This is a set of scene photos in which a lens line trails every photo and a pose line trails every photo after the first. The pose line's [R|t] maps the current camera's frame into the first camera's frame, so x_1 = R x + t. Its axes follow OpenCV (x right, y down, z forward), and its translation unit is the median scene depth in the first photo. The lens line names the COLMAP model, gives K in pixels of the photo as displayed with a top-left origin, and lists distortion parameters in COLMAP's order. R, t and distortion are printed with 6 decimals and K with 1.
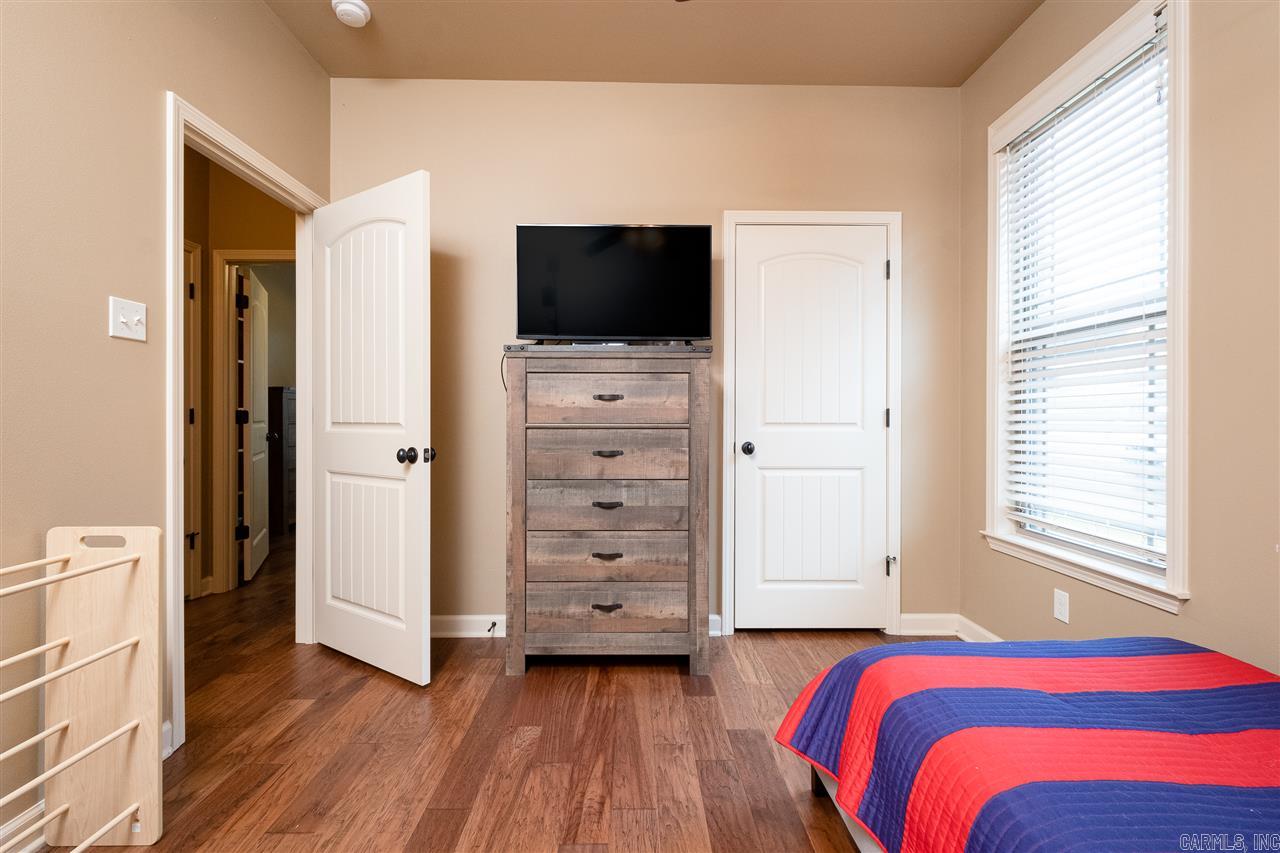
lens RADIAL K [[560.2, 0, 639.0], [0, 560.2, 427.7], [0, 0, 1]] dist [-0.000343, -0.000502]
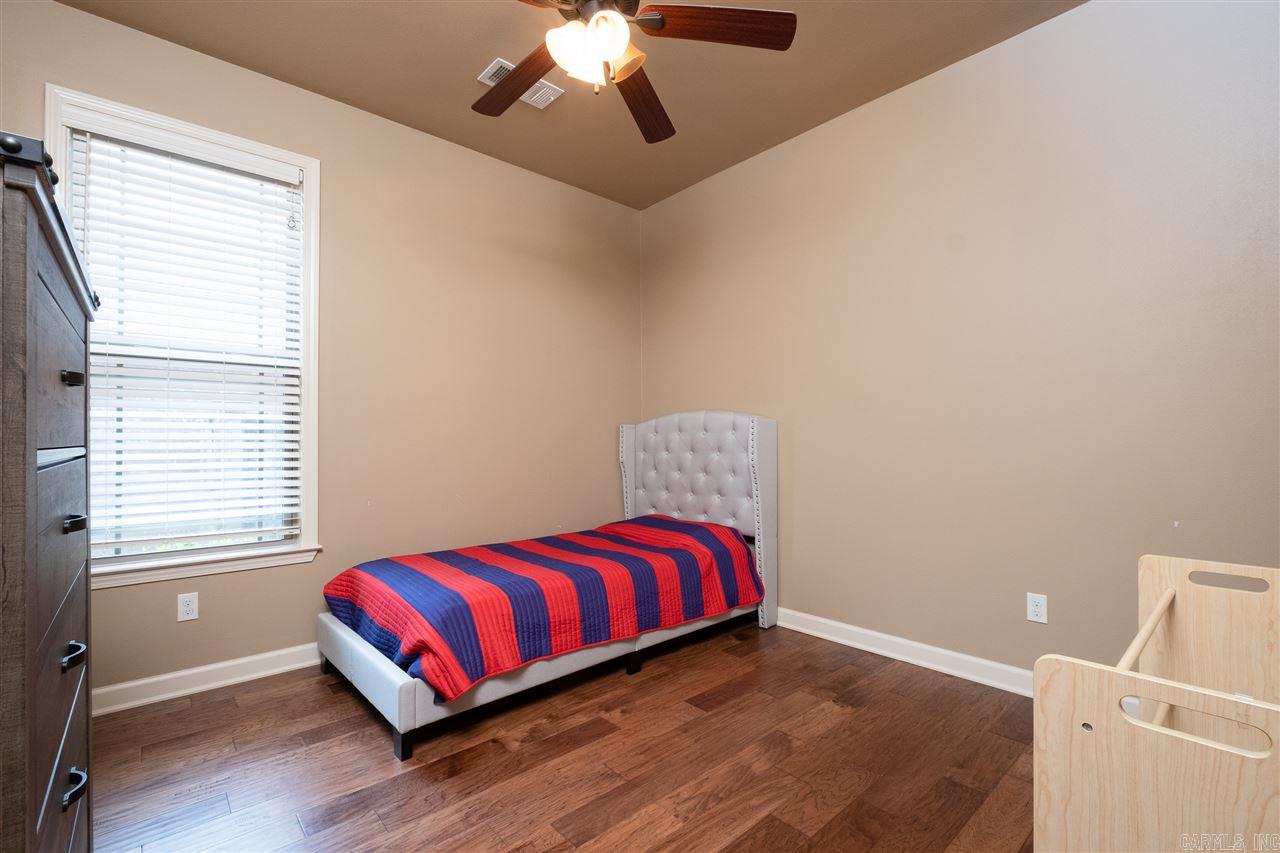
lens RADIAL K [[552.5, 0, 637.2], [0, 552.5, 419.4], [0, 0, 1]] dist [0.000440, -0.000567]
pose [[-0.647290, 0.023875, 0.761870, -0.842831], [0.010526, 0.999694, -0.022385, -0.023934], [-0.762171, -0.006470, -0.647344, 1.308112]]
